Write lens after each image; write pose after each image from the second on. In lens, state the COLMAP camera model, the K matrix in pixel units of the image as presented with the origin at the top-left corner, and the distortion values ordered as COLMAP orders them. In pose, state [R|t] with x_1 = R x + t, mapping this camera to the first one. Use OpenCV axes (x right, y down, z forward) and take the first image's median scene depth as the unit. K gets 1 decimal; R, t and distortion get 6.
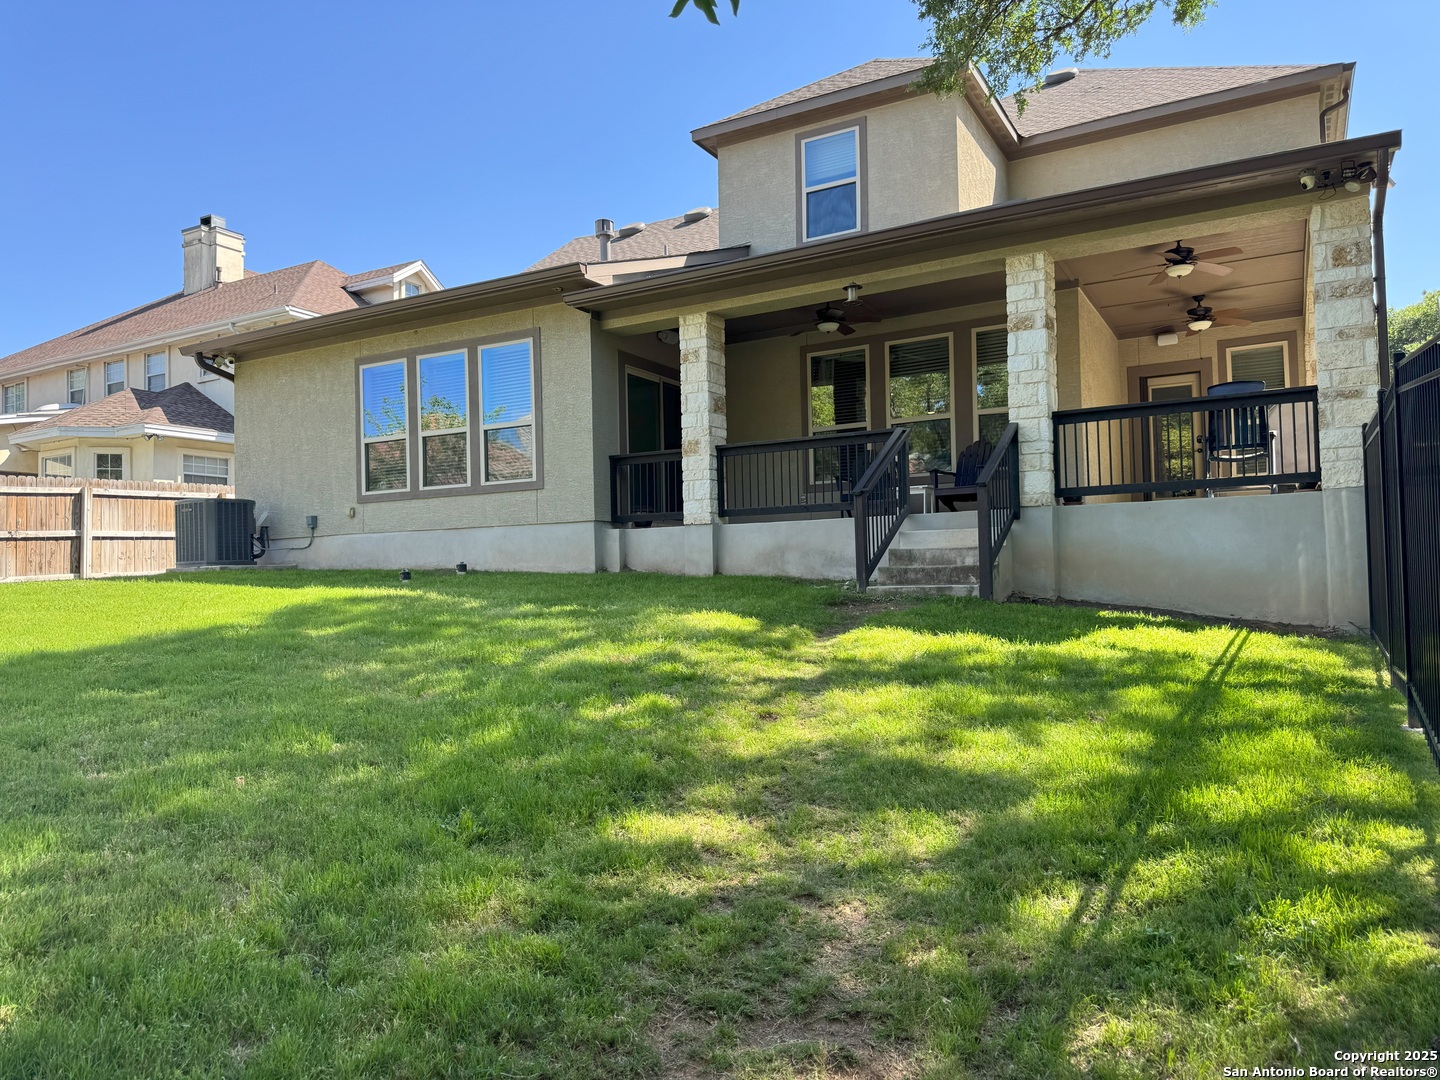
lens RADIAL K [[1004.0, 0, 720.0], [0, 1004.0, 540.0], [0, 0, 1]] dist [0.051726, -0.001053]
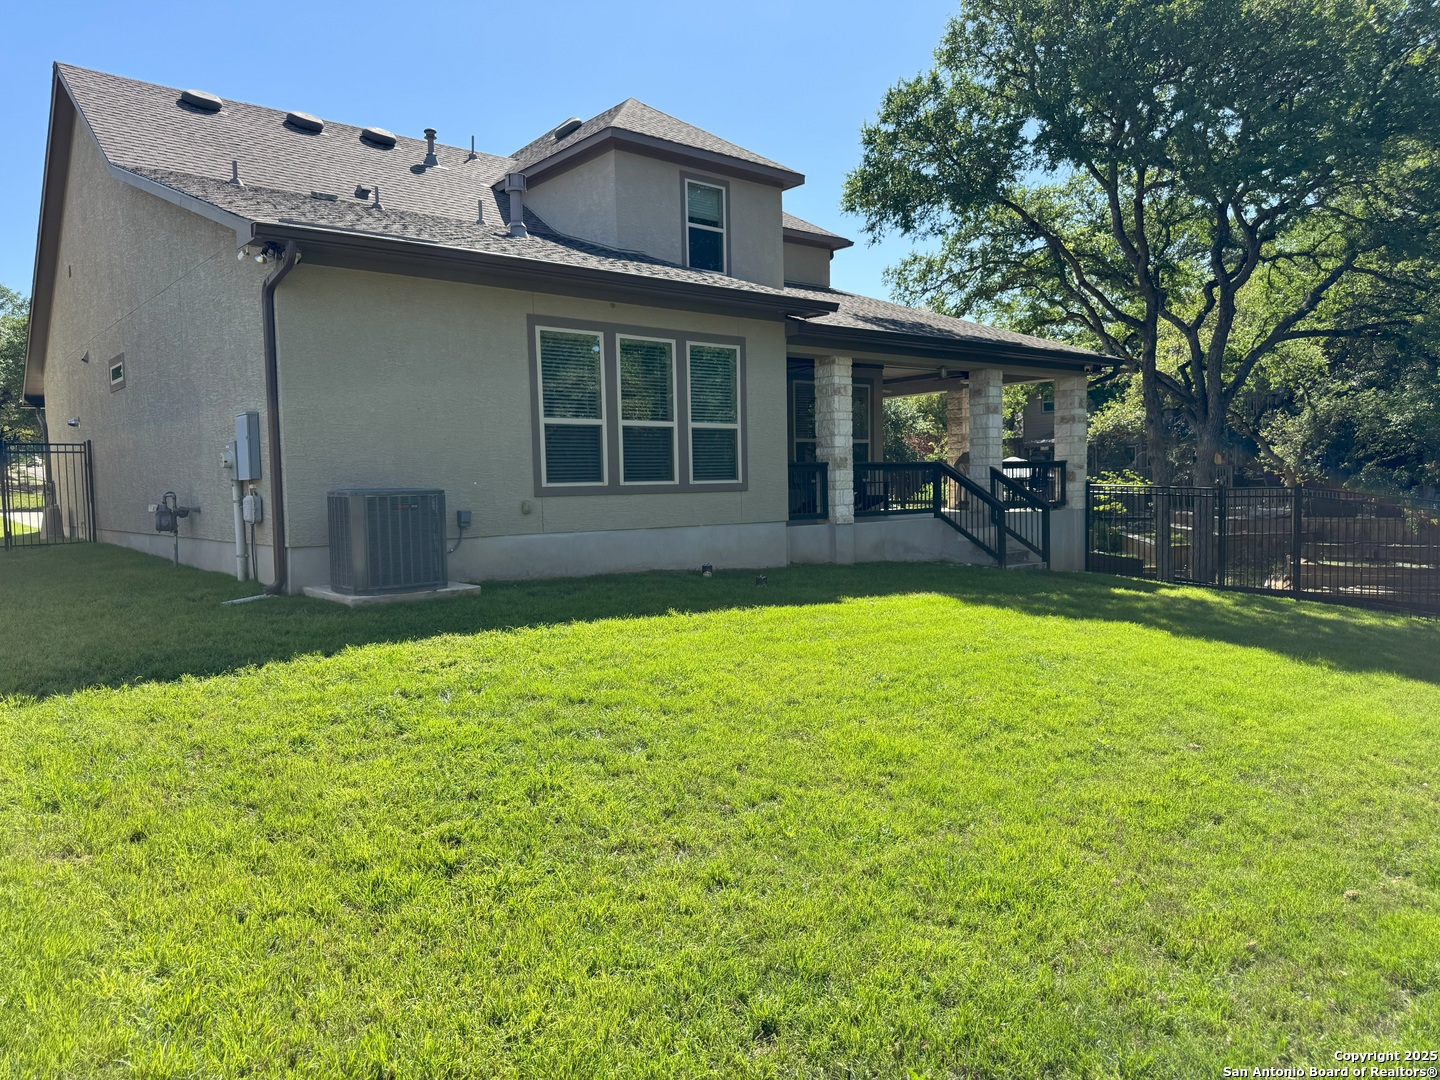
lens RADIAL K [[1004.0, 0, 720.0], [0, 1004.0, 540.0], [0, 0, 1]] dist [0.051726, -0.001053]
pose [[0.296278, 0.016939, 0.954952, -1.111397], [0.061156, 0.997455, -0.036667, 0.036130], [-0.953142, 0.069264, 0.294488, 0.665099]]
